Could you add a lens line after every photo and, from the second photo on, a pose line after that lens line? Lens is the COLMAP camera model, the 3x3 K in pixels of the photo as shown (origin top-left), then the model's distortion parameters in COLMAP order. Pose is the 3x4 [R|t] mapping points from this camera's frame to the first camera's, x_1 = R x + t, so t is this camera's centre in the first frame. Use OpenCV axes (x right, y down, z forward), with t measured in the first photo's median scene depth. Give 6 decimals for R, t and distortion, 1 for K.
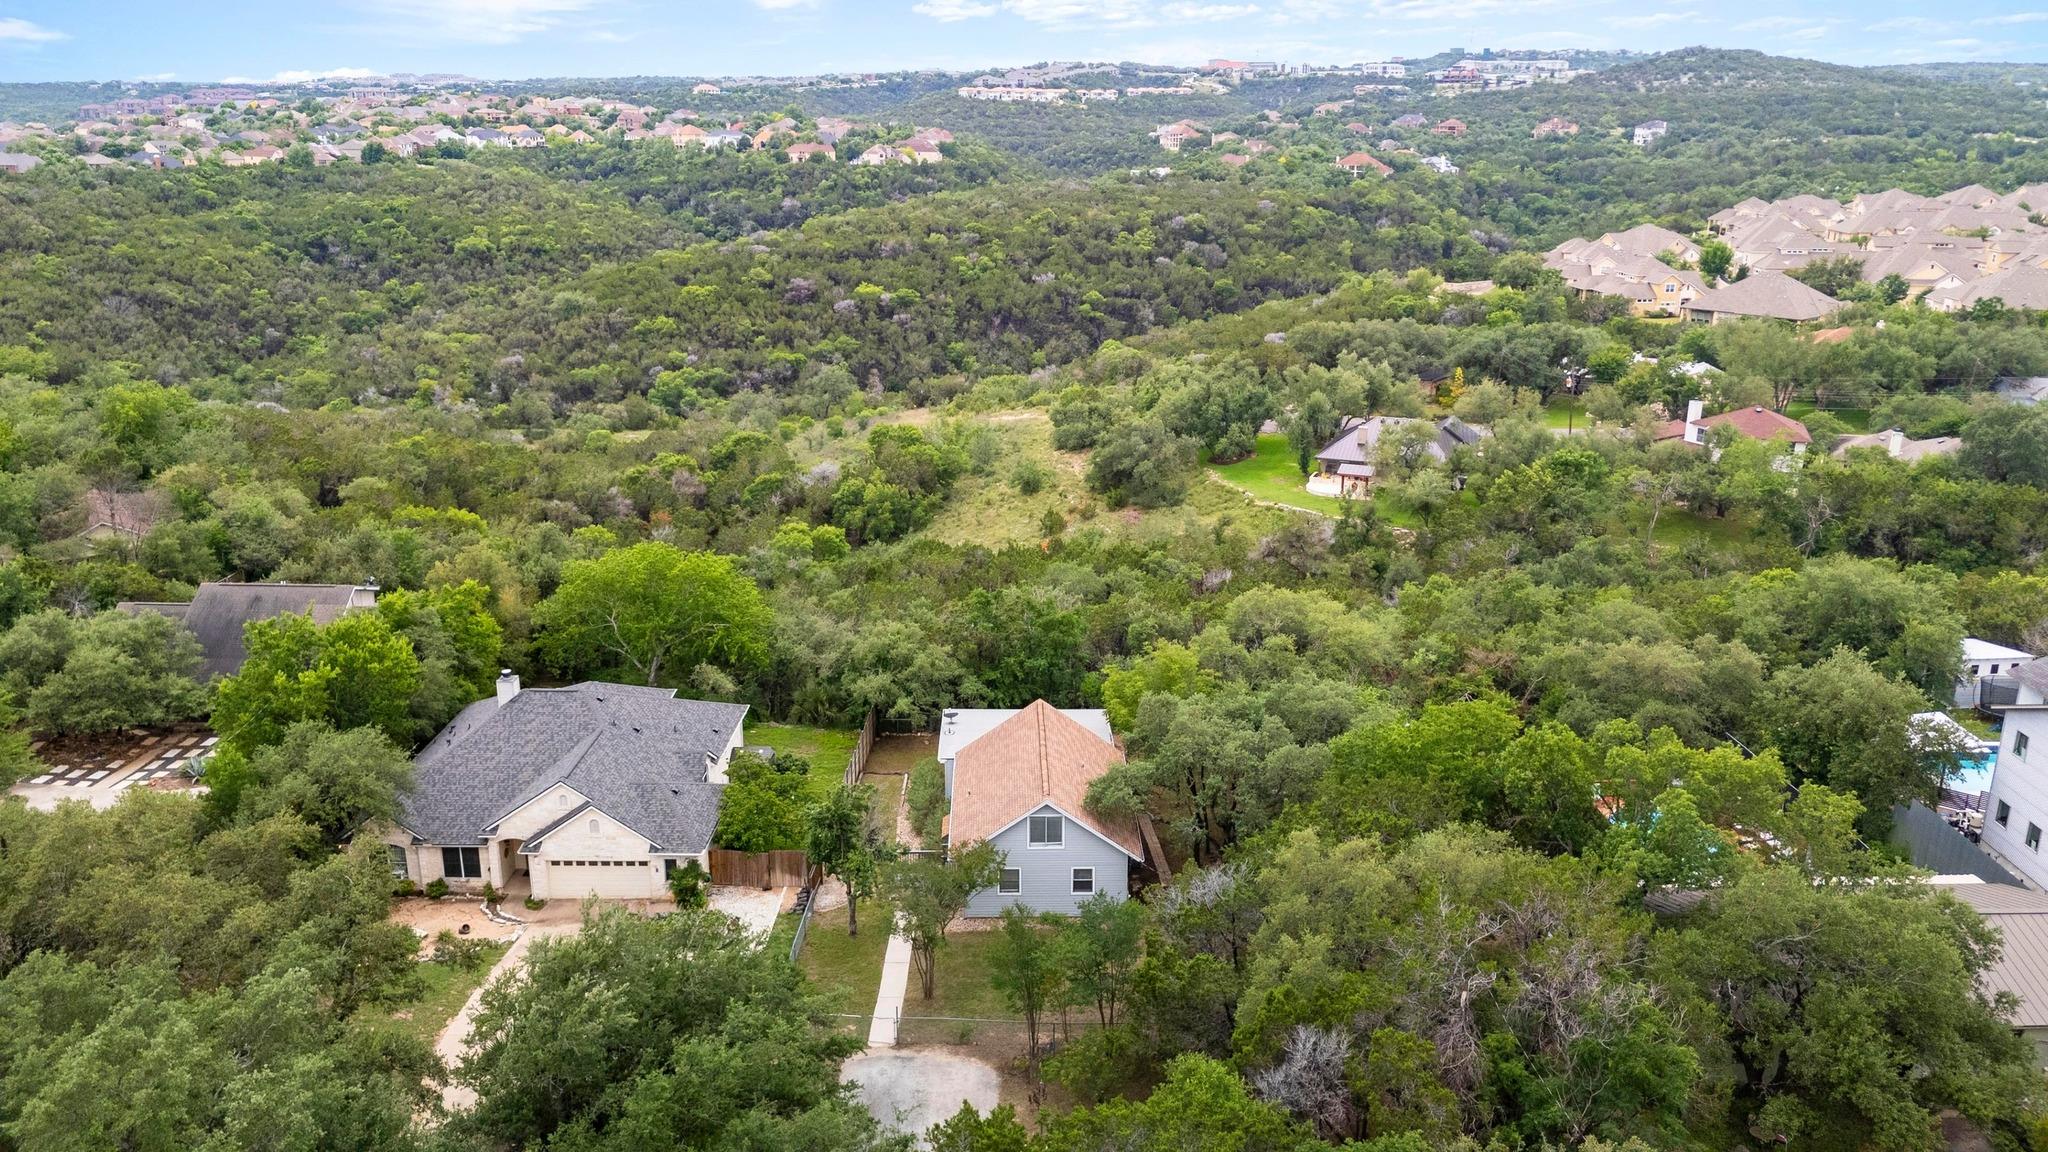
lens RADIAL K [[1446.7, 0, 1025.0], [0, 1446.7, 569.7], [0, 0, 1]] dist [-0.022391, -0.000846]
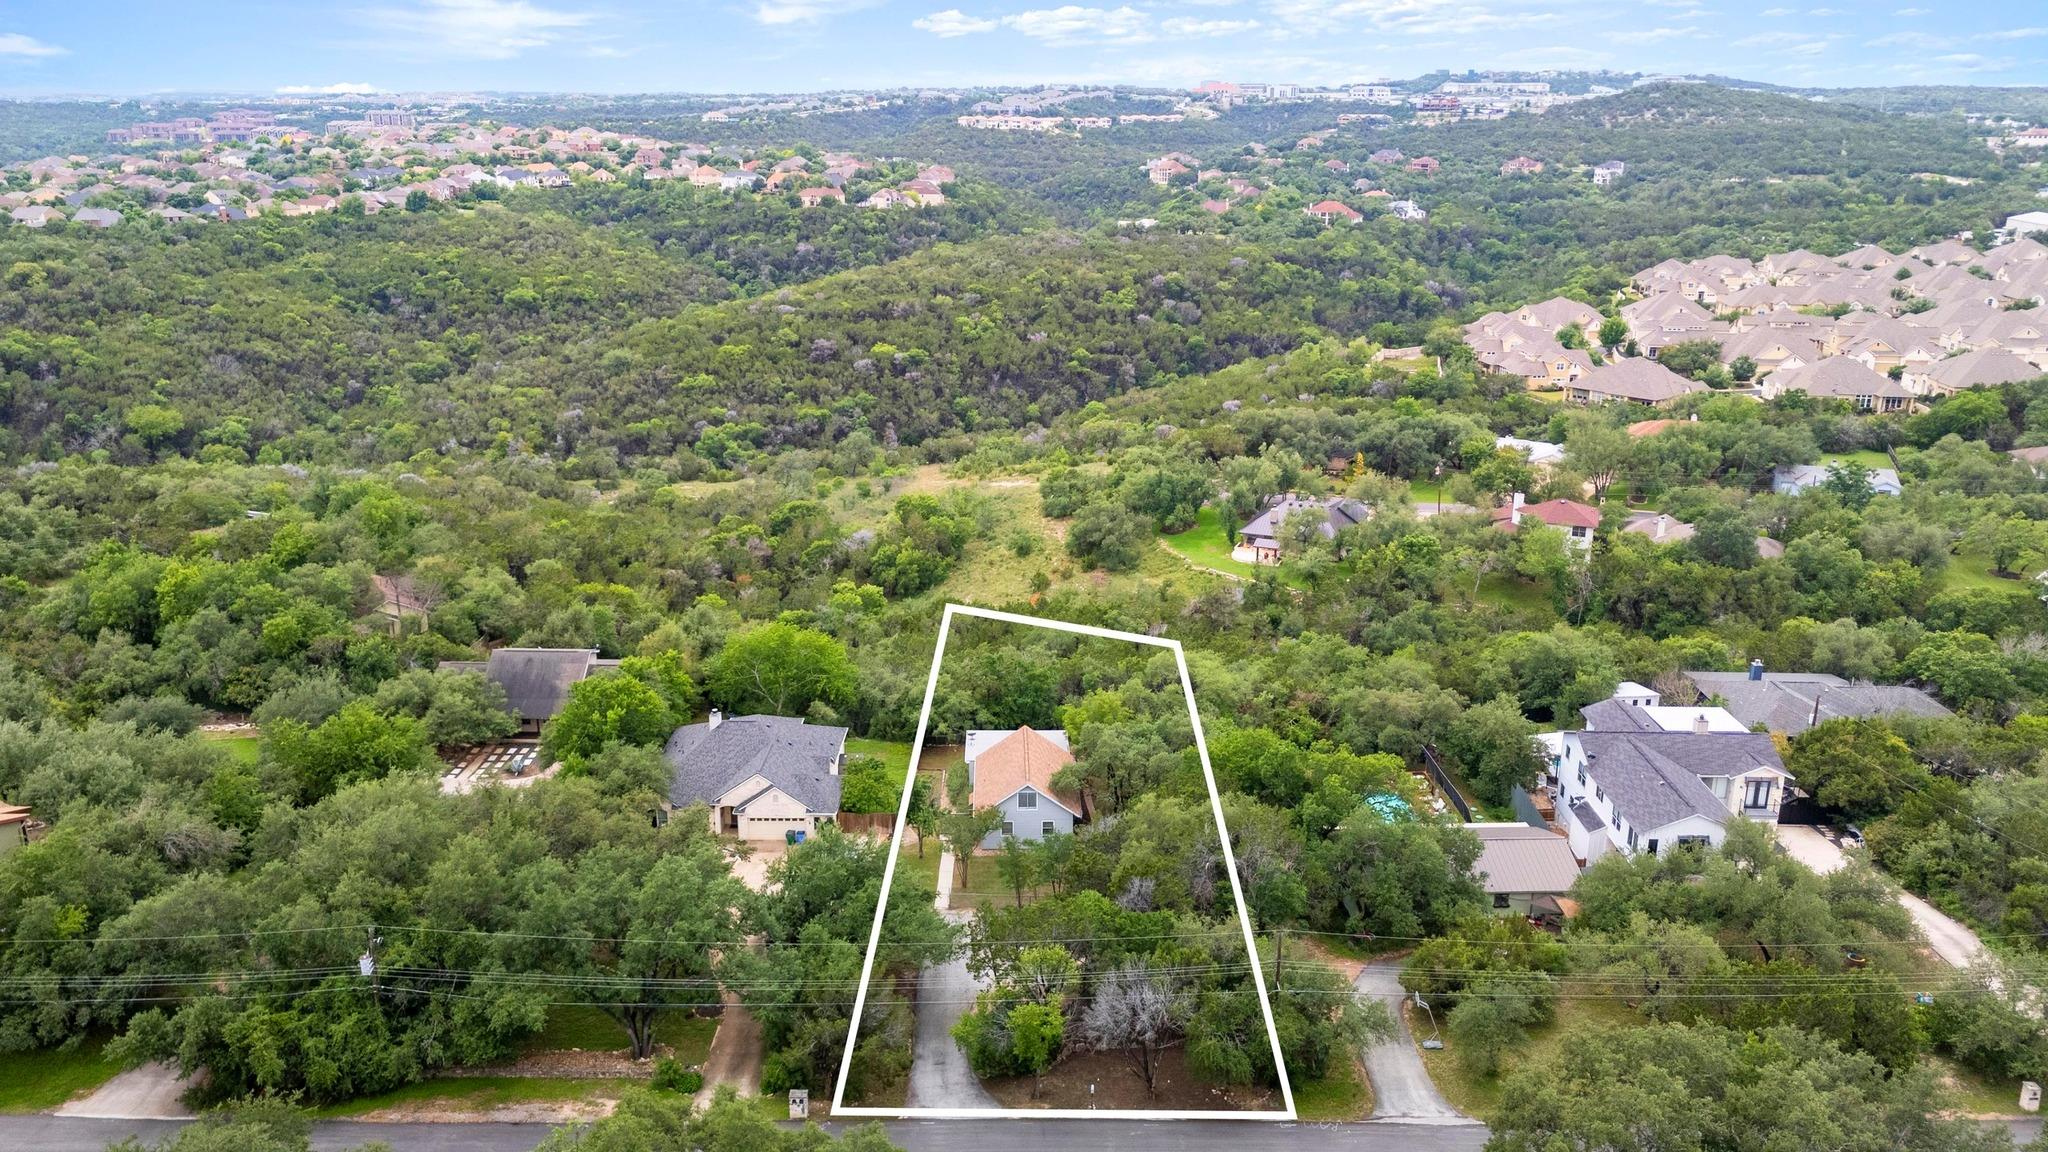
lens RADIAL K [[1446.7, 0, 1023.5], [0, 1446.7, 582.9], [0, 0, 1]] dist [-0.022391, -0.000846]
pose [[0.999999, -0.001284, 0.000140, 0.001809], [0.001283, 0.999970, 0.007674, -0.019762], [-0.000150, -0.007674, 0.999971, -0.151921]]
